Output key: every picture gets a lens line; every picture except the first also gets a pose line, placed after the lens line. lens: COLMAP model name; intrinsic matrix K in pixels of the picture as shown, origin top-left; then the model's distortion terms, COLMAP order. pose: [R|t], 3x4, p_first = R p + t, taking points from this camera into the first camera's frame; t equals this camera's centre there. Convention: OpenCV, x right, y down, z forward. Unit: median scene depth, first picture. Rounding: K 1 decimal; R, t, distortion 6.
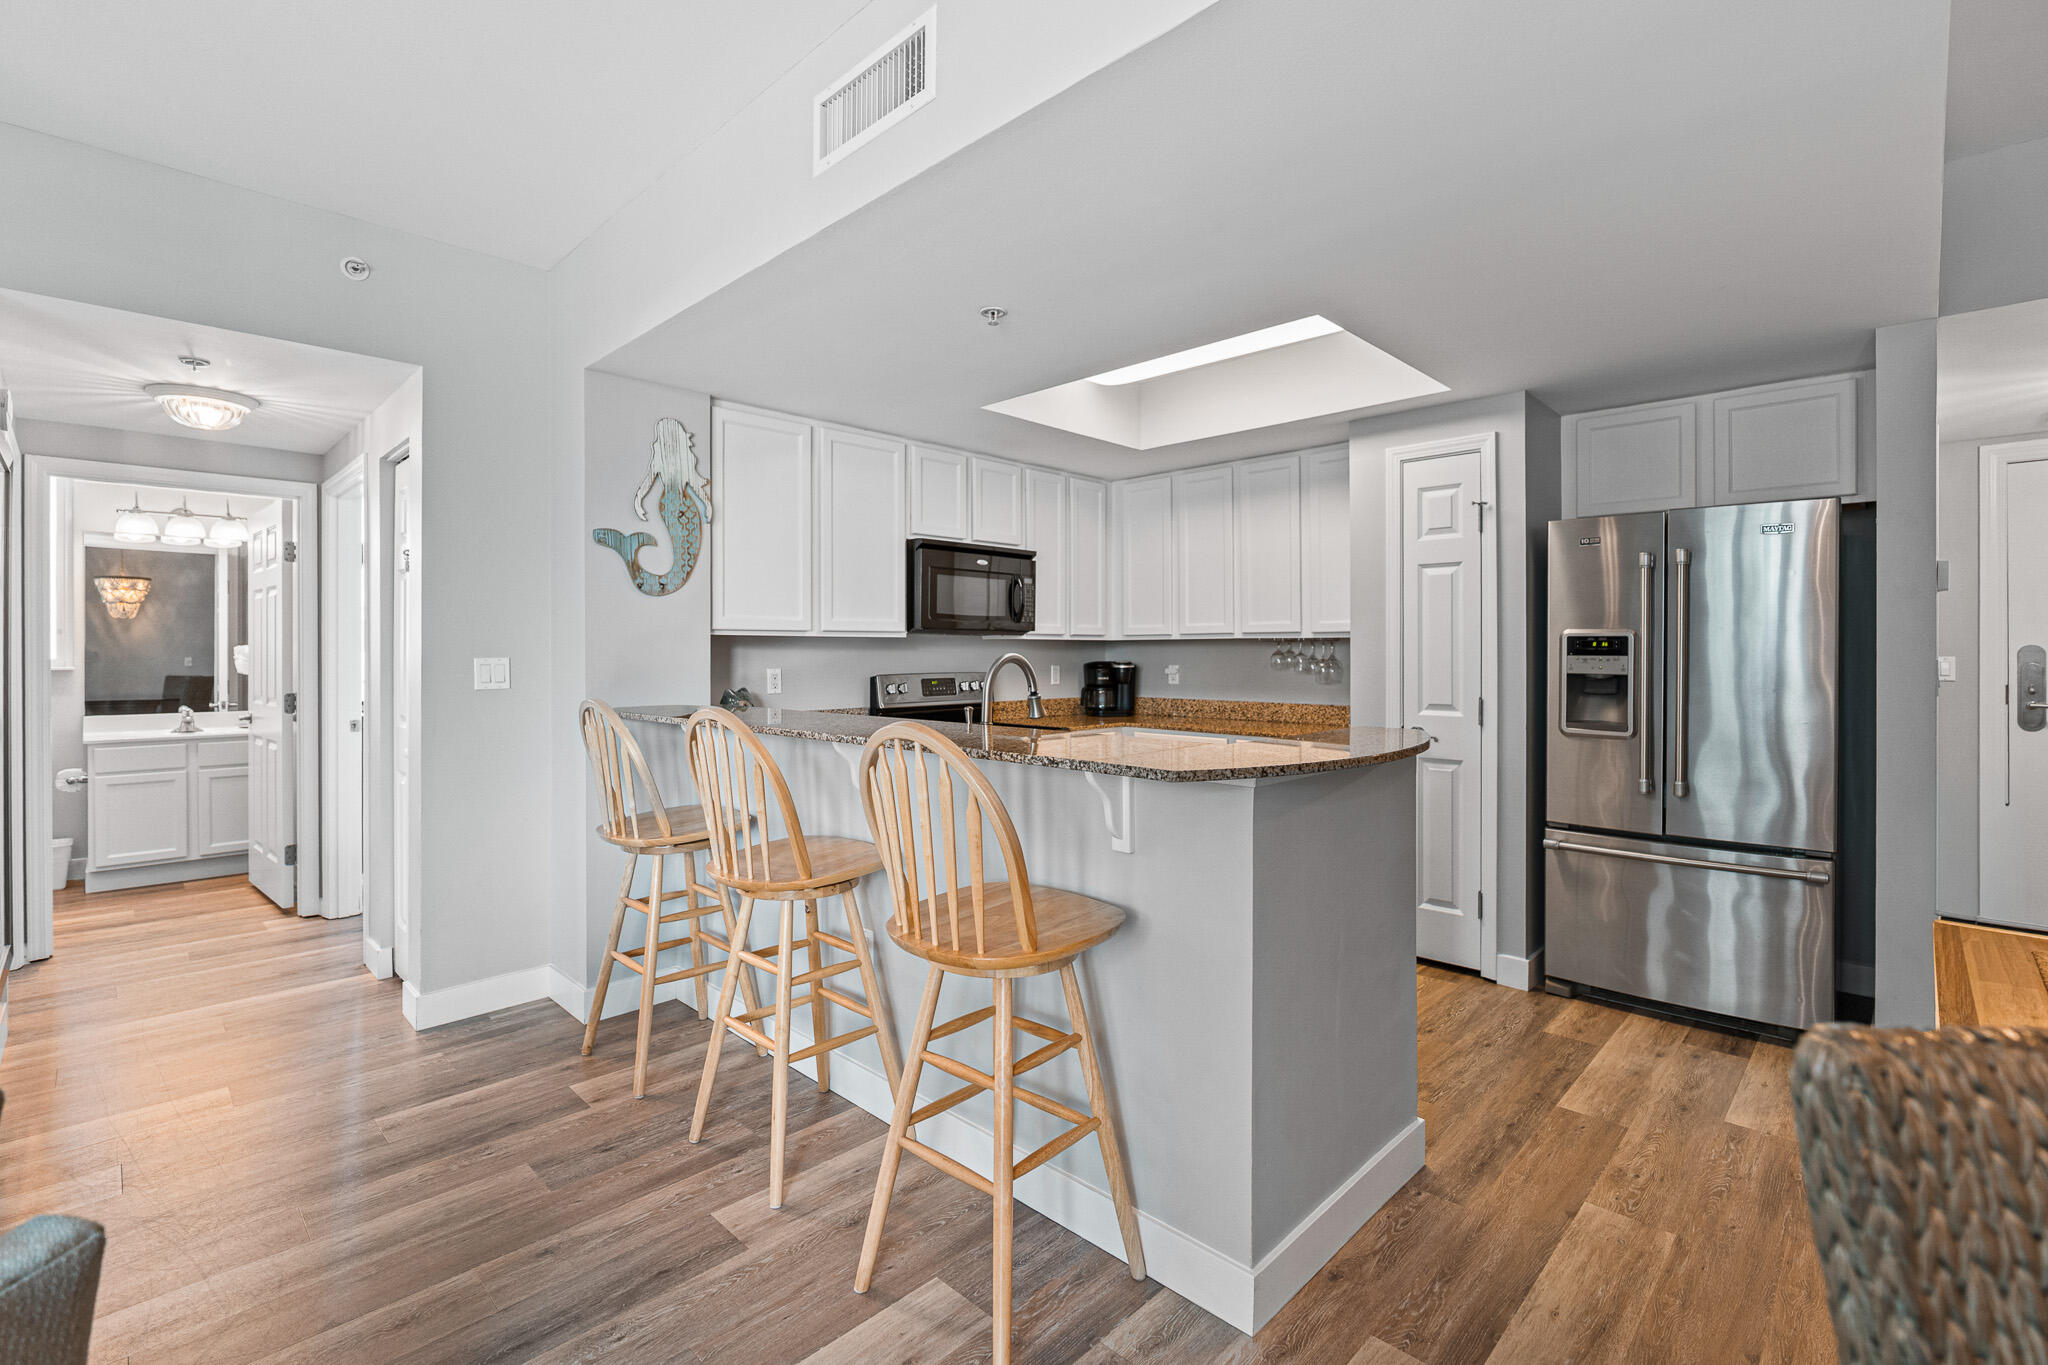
lens RADIAL K [[921.5, 0, 1021.3], [0, 921.5, 657.1], [0, 0, 1]] dist [-0.004743, -0.000048]
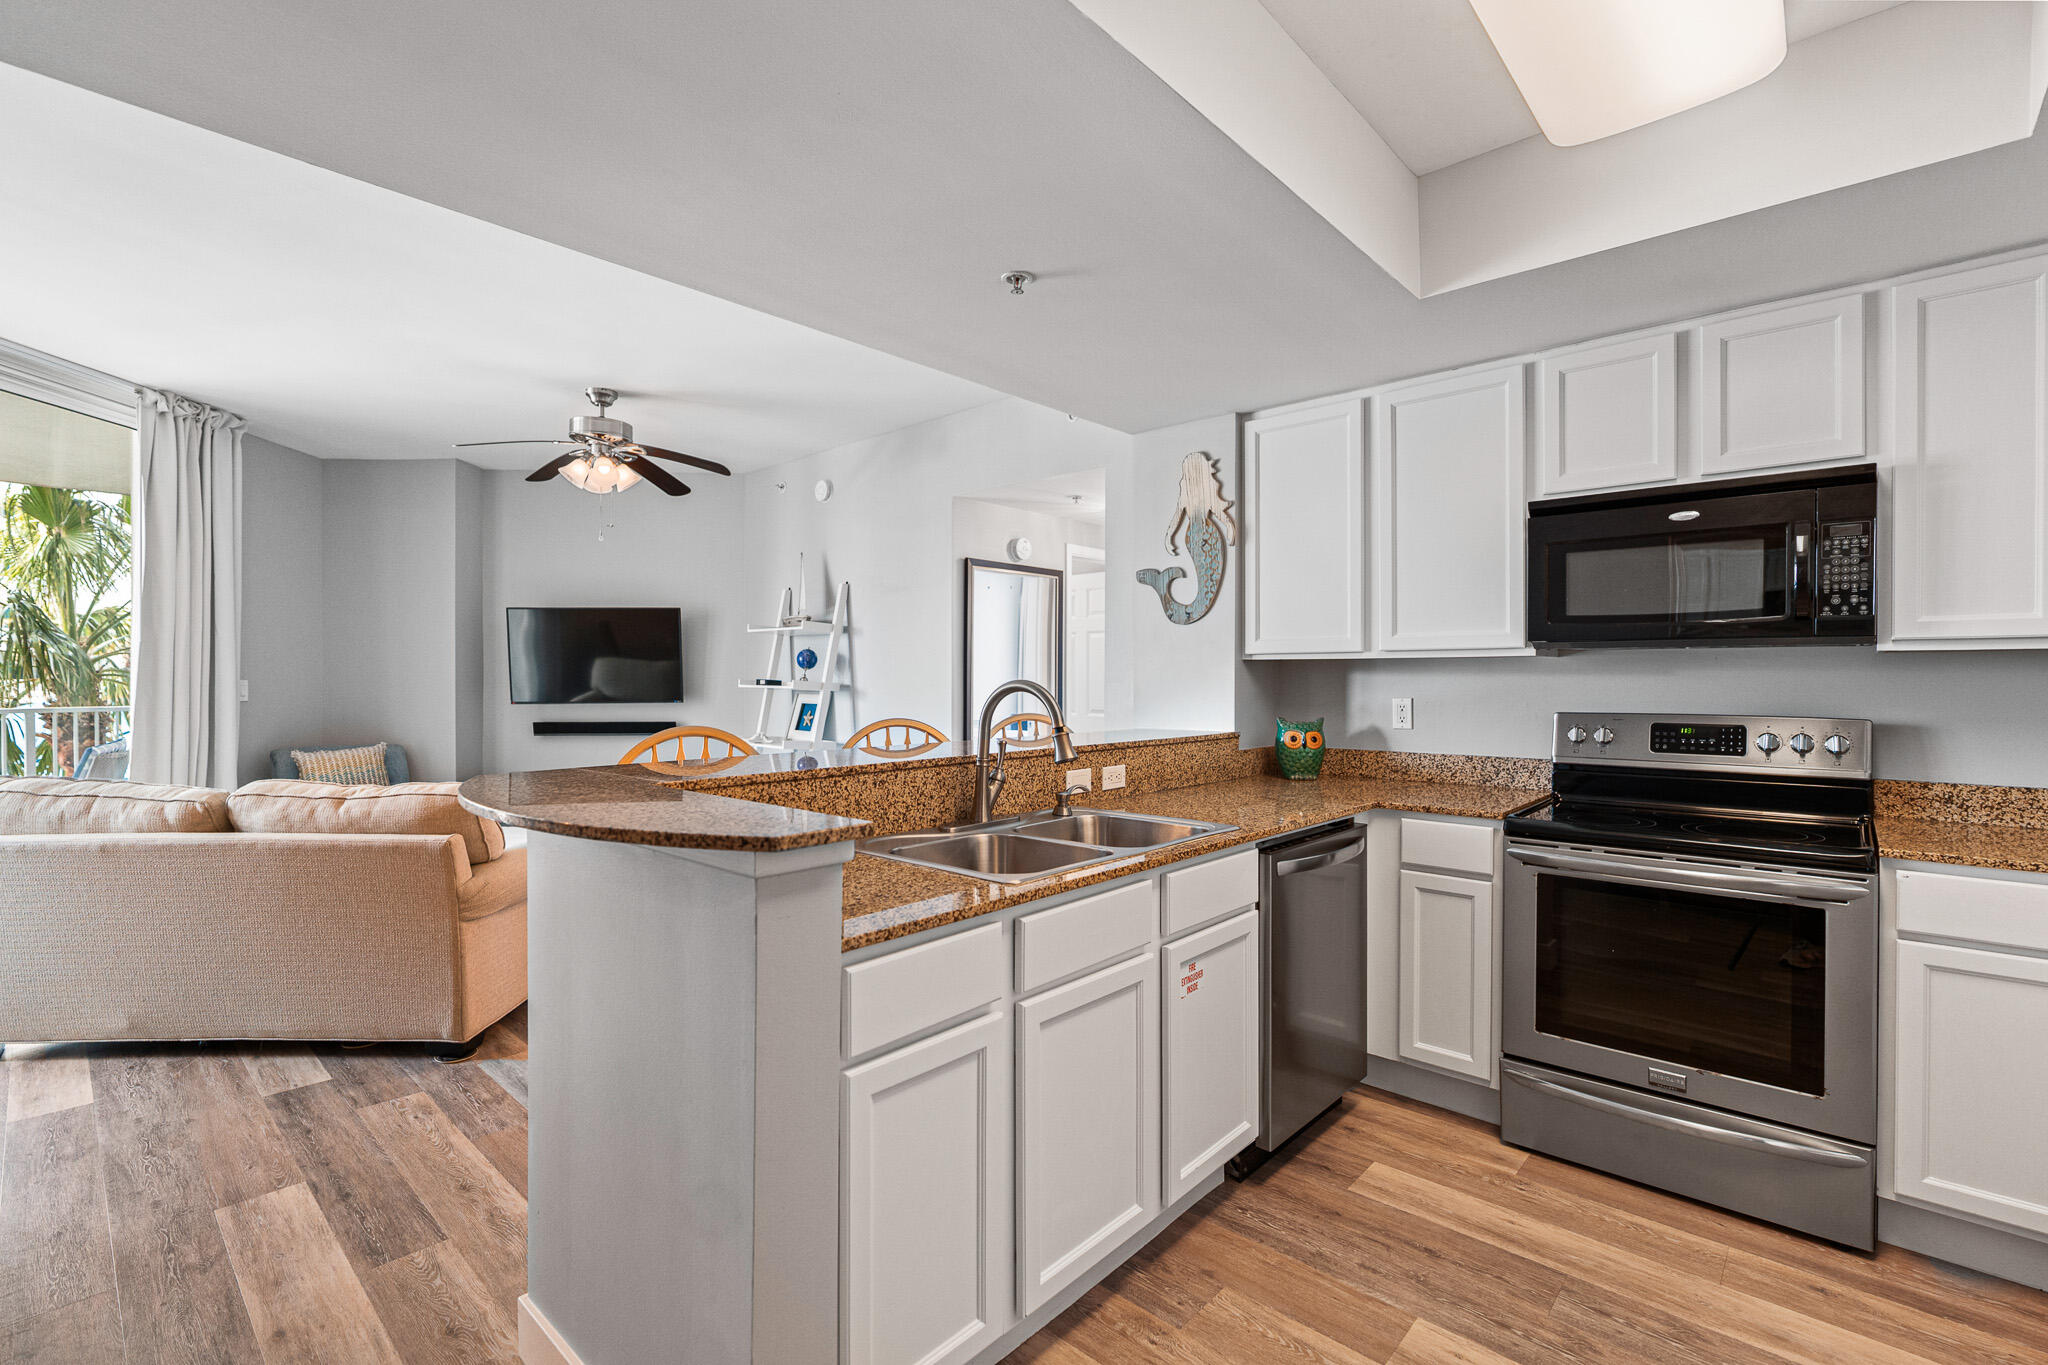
lens RADIAL K [[921.5, 0, 1014.7], [0, 921.5, 686.4], [0, 0, 1]] dist [-0.004743, -0.000048]
pose [[0.029909, 0.010958, -0.999493, 0.648461], [-0.006704, 0.999920, 0.010762, -0.005442], [0.999530, 0.006379, 0.029980, 0.761474]]
